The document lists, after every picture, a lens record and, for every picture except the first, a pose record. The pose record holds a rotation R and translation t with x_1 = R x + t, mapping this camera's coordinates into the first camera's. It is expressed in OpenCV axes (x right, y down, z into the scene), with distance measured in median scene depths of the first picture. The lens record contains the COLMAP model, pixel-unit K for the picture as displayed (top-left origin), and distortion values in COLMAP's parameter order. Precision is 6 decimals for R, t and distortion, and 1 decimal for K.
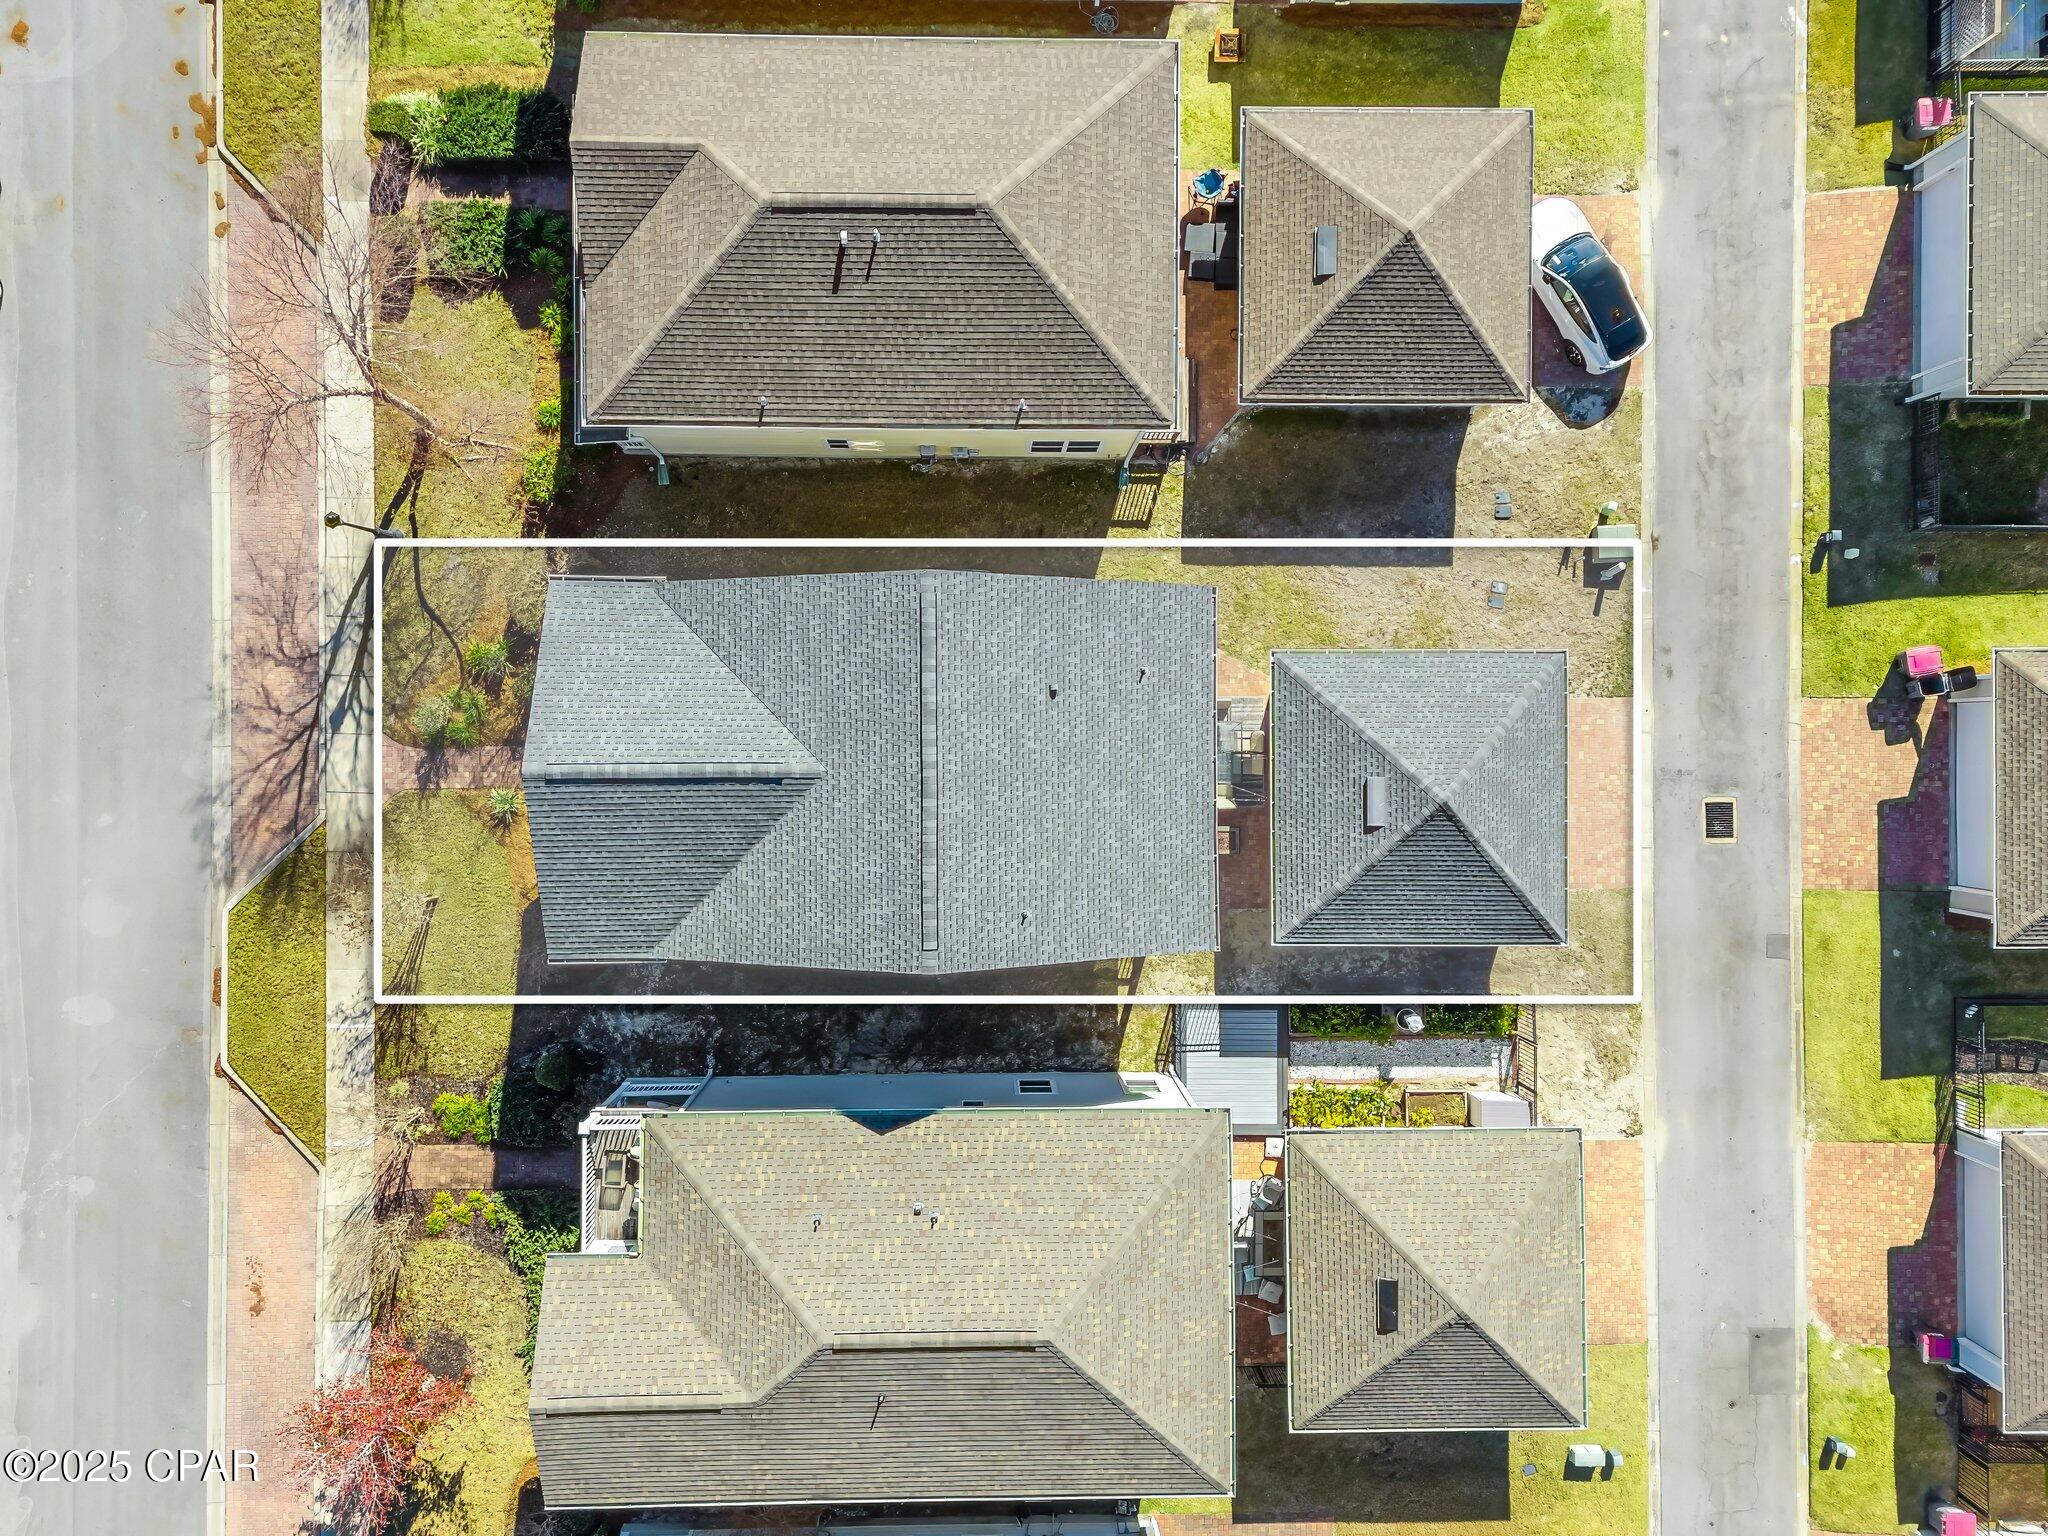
lens RADIAL K [[1553.2, 0, 1030.3], [0, 1553.2, 758.4], [0, 0, 1]] dist [0.070551, -0.063981]
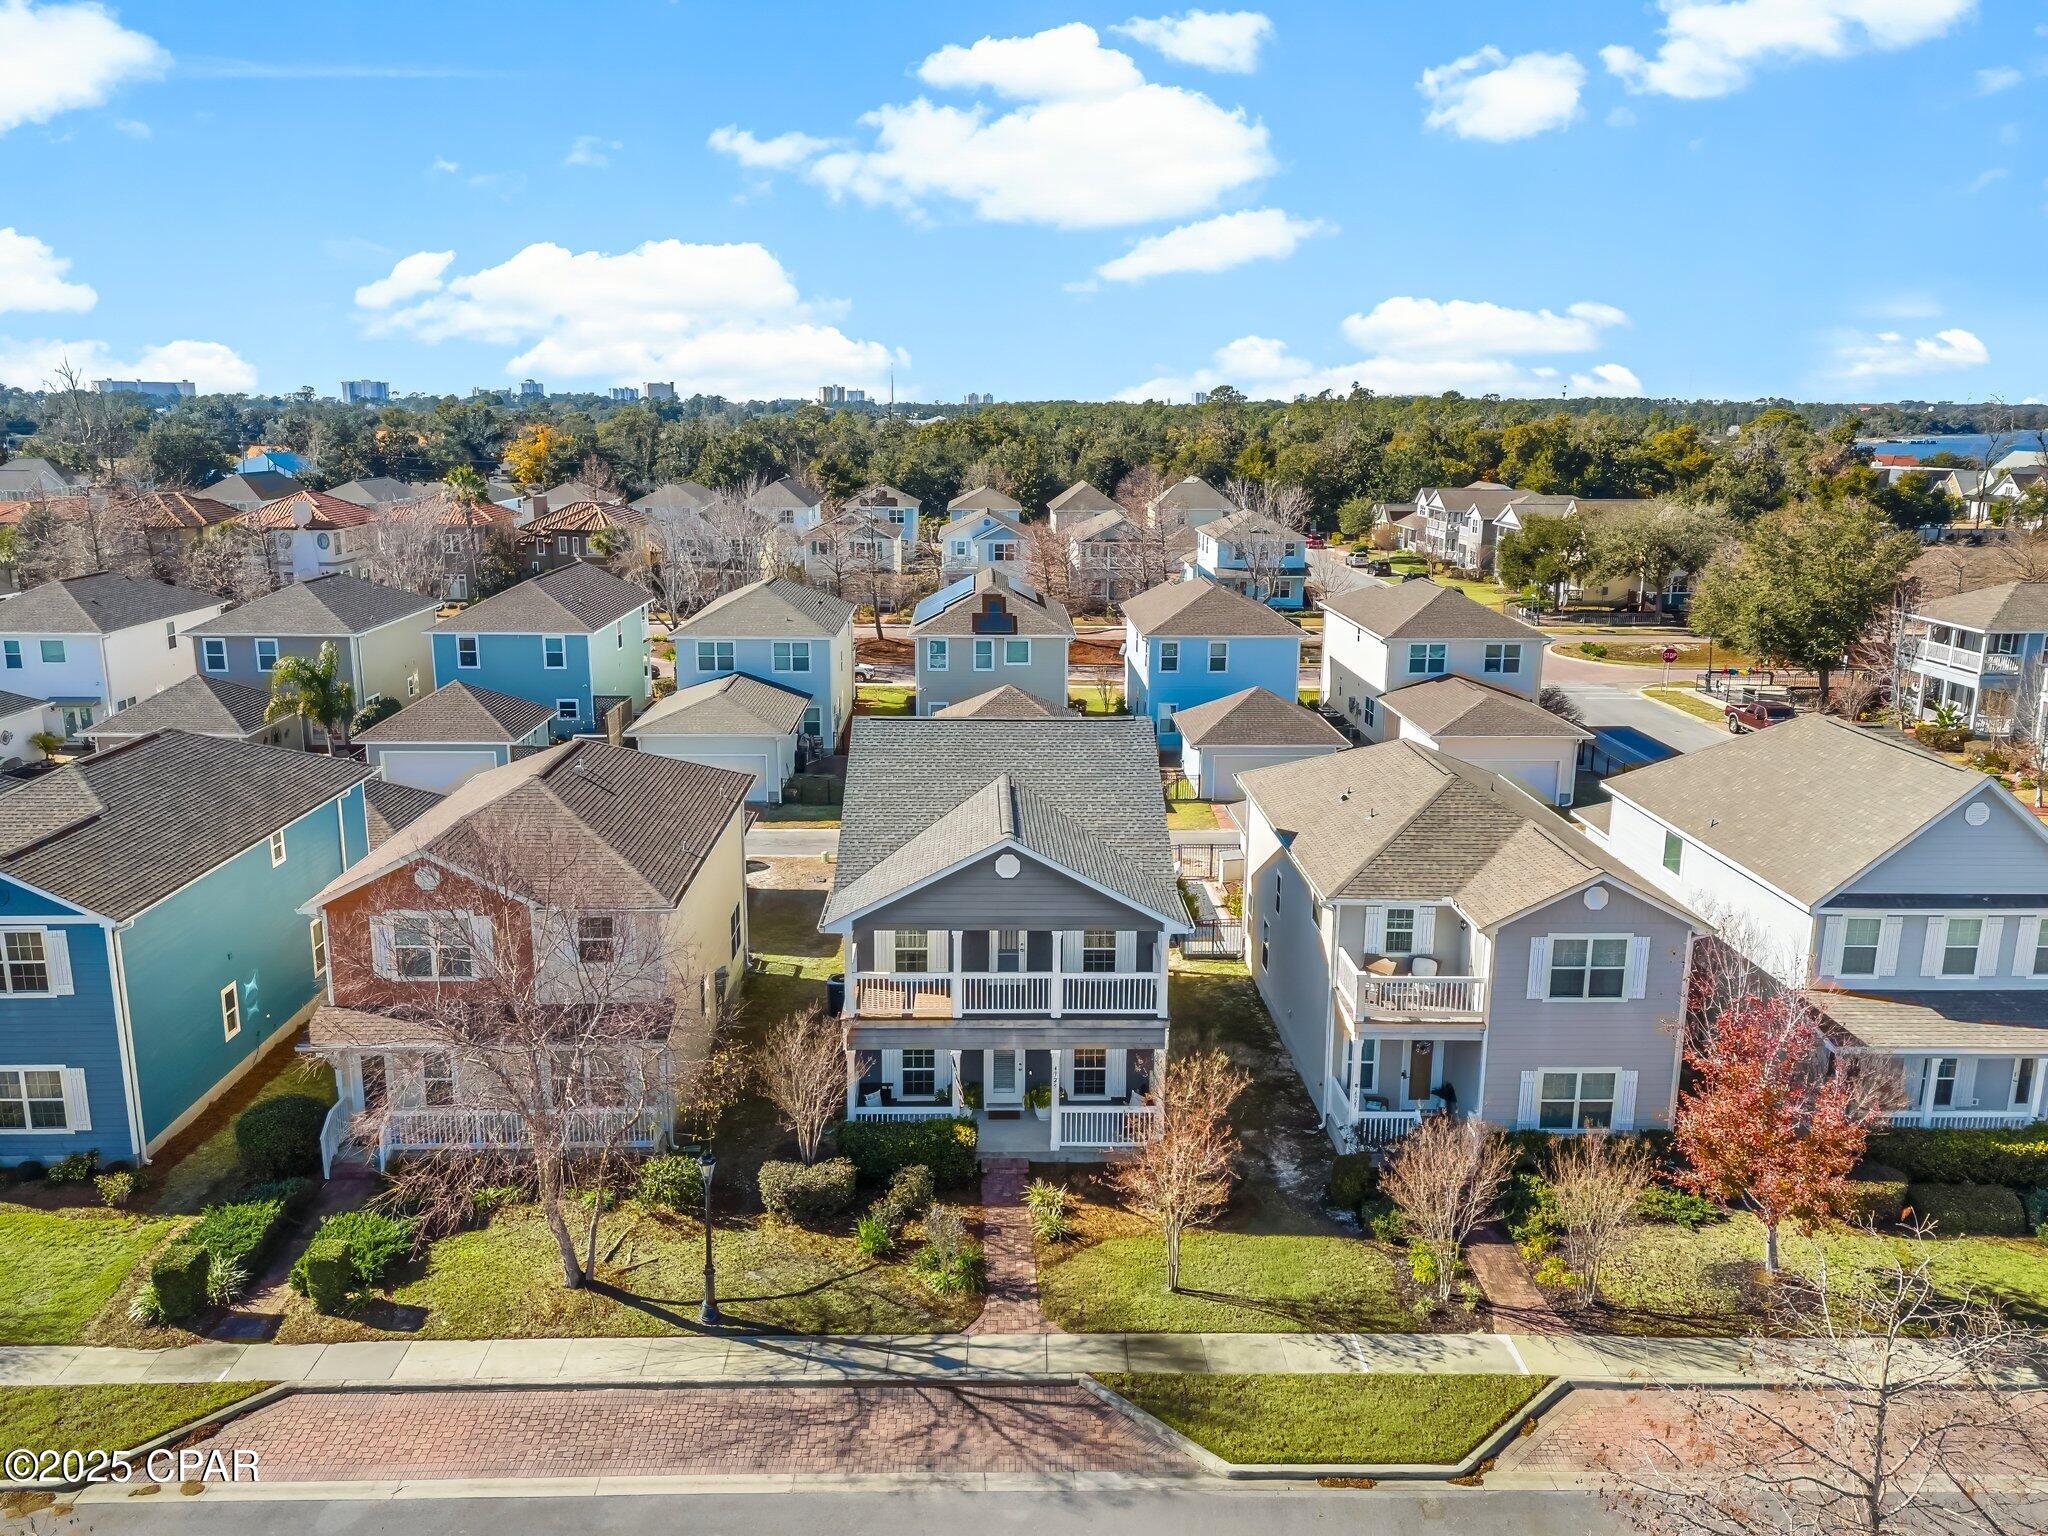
lens RADIAL K [[1553.2, 0, 1030.3], [0, 1553.2, 758.4], [0, 0, 1]] dist [0.070551, -0.063981]
pose [[-0.032413, -0.242124, 0.969704, -1.080419], [0.999436, 0.000680, 0.033577, -0.010888], [-0.008789, 0.970245, 0.241966, 0.547598]]
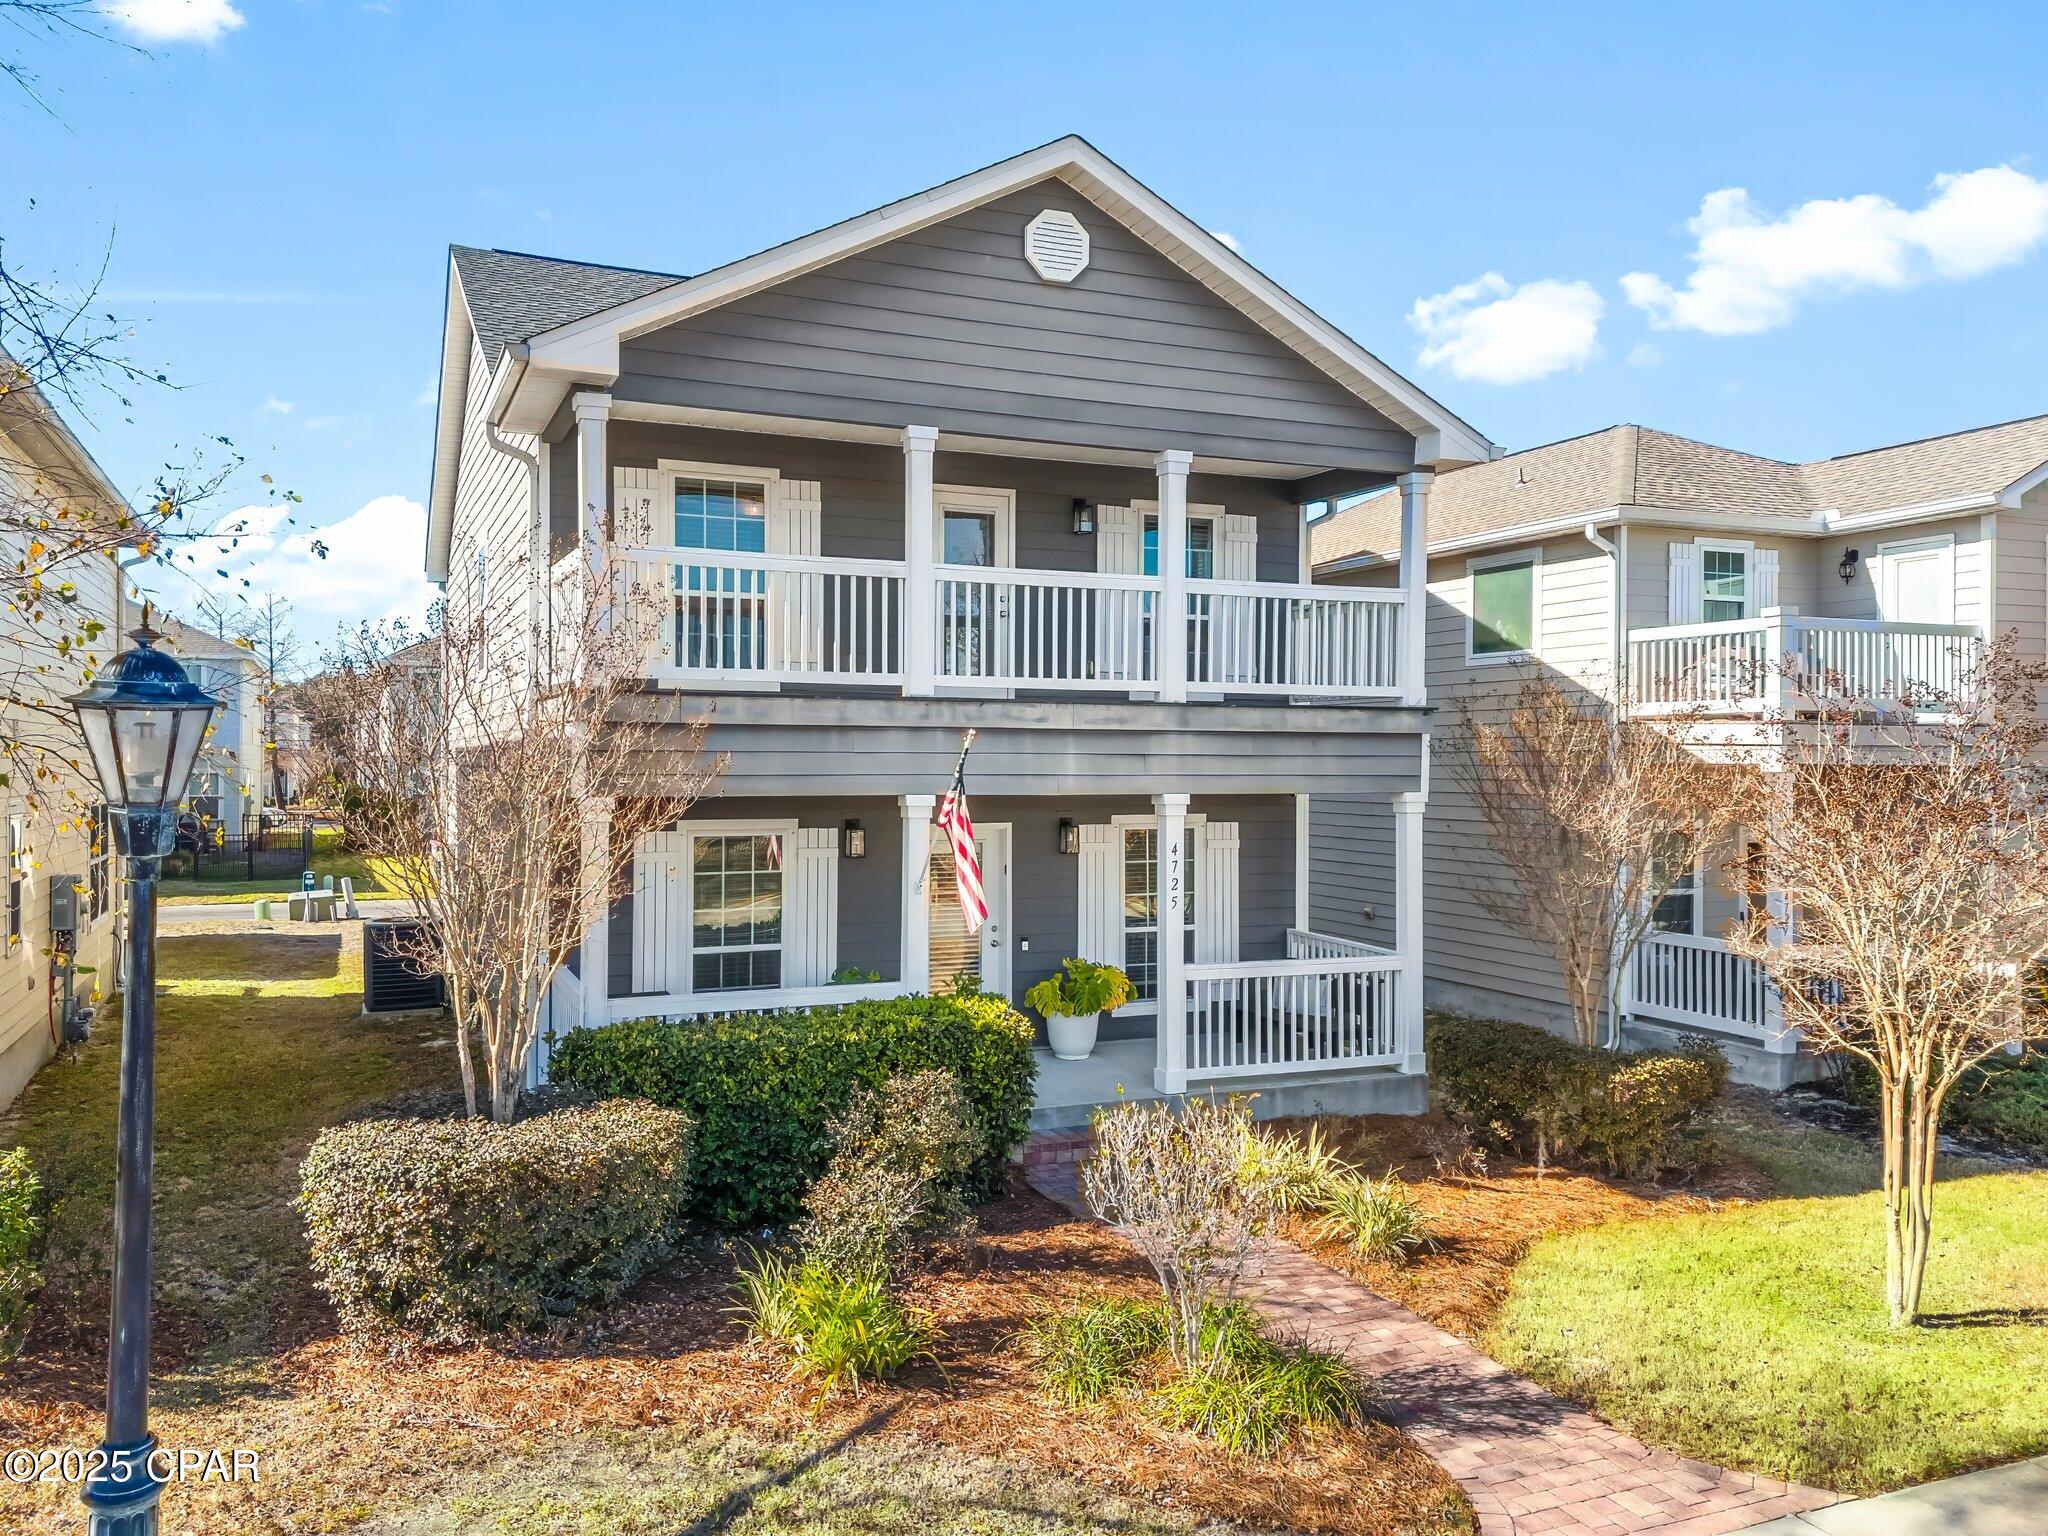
lens RADIAL K [[1553.2, 0, 1030.3], [0, 1553.2, 758.4], [0, 0, 1]] dist [0.070551, -0.063981]
pose [[-0.404973, -0.020660, 0.914095, -0.541593], [0.914265, 0.002646, 0.405108, -0.125918], [-0.010789, 0.999783, 0.017817, 0.912304]]
